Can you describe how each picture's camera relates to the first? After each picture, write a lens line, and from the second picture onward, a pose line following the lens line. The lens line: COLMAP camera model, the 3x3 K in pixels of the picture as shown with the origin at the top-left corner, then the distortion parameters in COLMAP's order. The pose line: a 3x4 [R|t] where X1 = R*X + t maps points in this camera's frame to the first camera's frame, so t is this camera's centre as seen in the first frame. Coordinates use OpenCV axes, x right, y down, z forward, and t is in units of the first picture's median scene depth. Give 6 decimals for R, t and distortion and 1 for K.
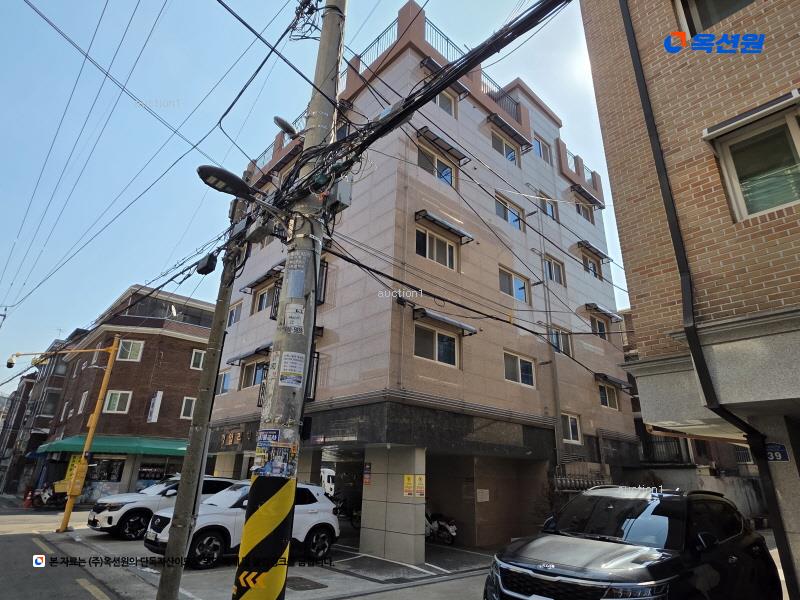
lens RADIAL K [[455.5, 0, 401.2], [0, 455.5, 296.7], [0, 0, 1]] dist [0.002992, -0.000976]
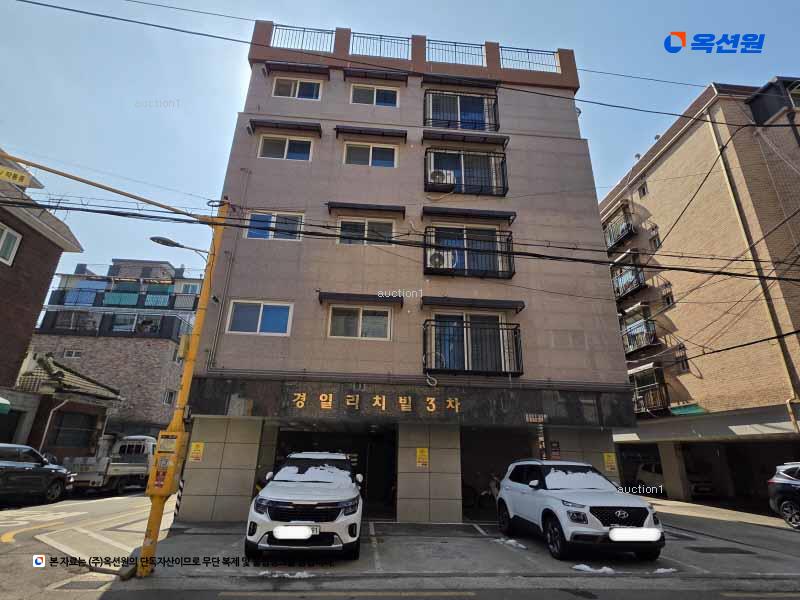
lens RADIAL K [[412.3, 0, 399.3], [0, 412.3, 295.1], [0, 0, 1]] dist [0.000191, 0.000896]
pose [[0.620048, 0.273136, 0.735484, -1.061876], [-0.296474, 0.949506, -0.102675, 0.232390], [-0.726391, -0.154389, 0.669717, 0.632356]]
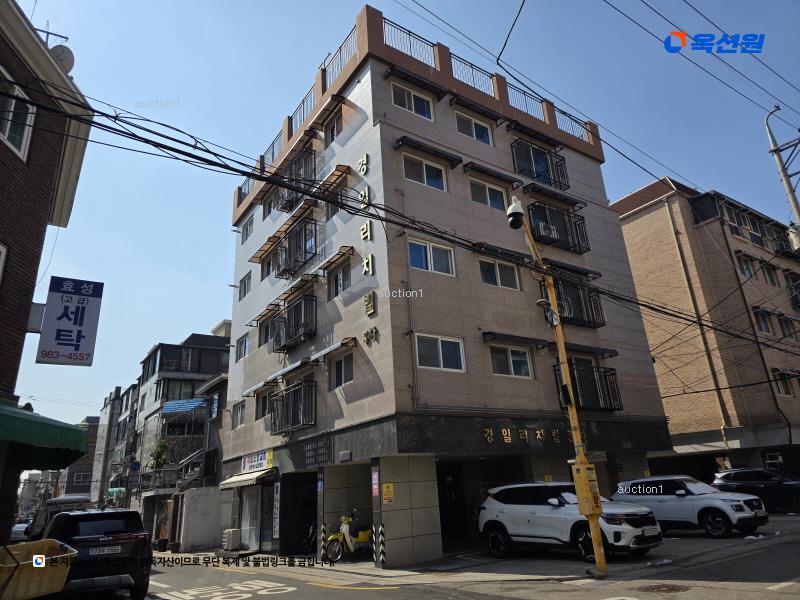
lens RADIAL K [[530.9, 0, 406.7], [0, 530.9, 288.0], [0, 0, 1]] dist [0.058403, -0.039666]
pose [[0.139757, 0.318219, 0.937659, -1.725171], [-0.305508, 0.914611, -0.264861, 0.478482], [-0.941877, -0.249446, 0.225042, 1.295506]]
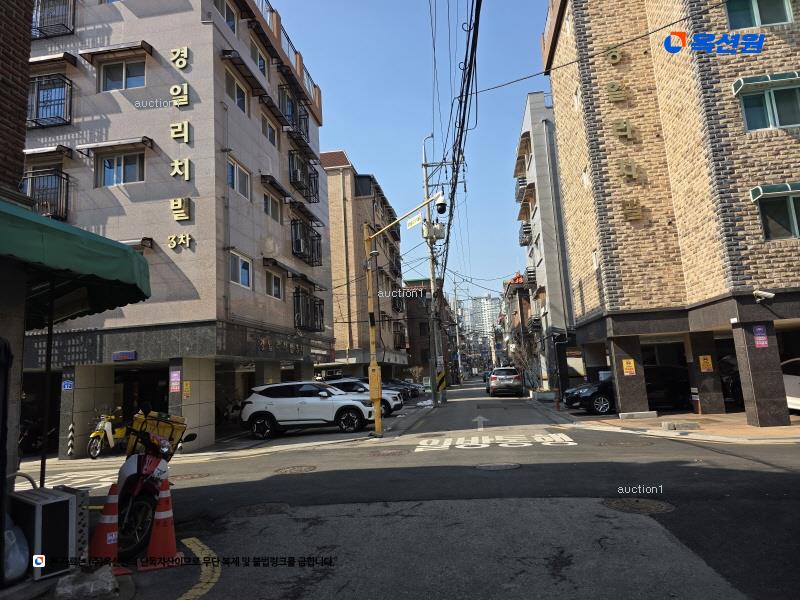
lens RADIAL K [[530.9, 0, 401.6], [0, 530.9, 289.7], [0, 0, 1]] dist [0.058403, -0.039666]
pose [[-0.630481, 0.136339, 0.764137, -1.802358], [-0.248255, 0.897324, -0.364936, 0.694766], [-0.735434, -0.419786, -0.531899, 1.832662]]
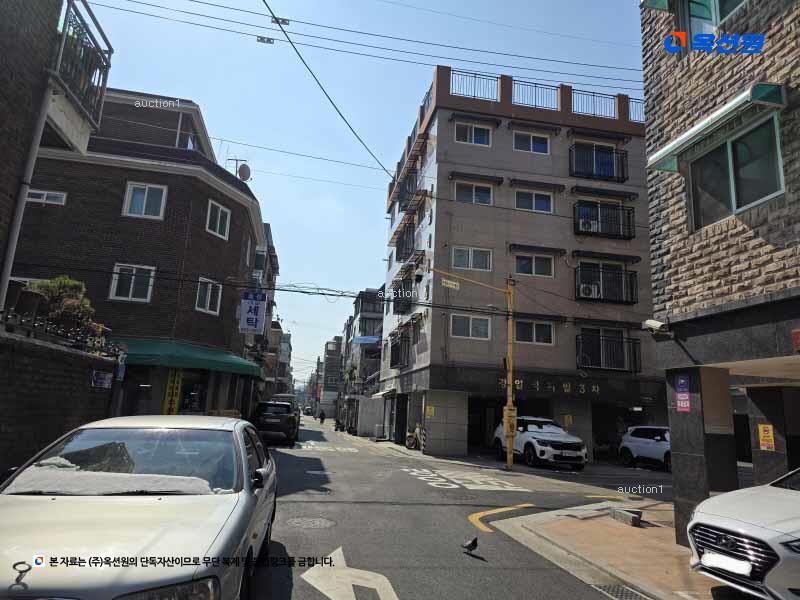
lens RADIAL K [[530.9, 0, 394.4], [0, 530.9, 293.8], [0, 0, 1]] dist [0.058403, -0.039666]
pose [[0.542550, 0.183231, 0.819796, -2.144406], [-0.346856, 0.937706, 0.019969, 0.227942], [-0.765069, -0.295186, 0.572307, 0.685487]]
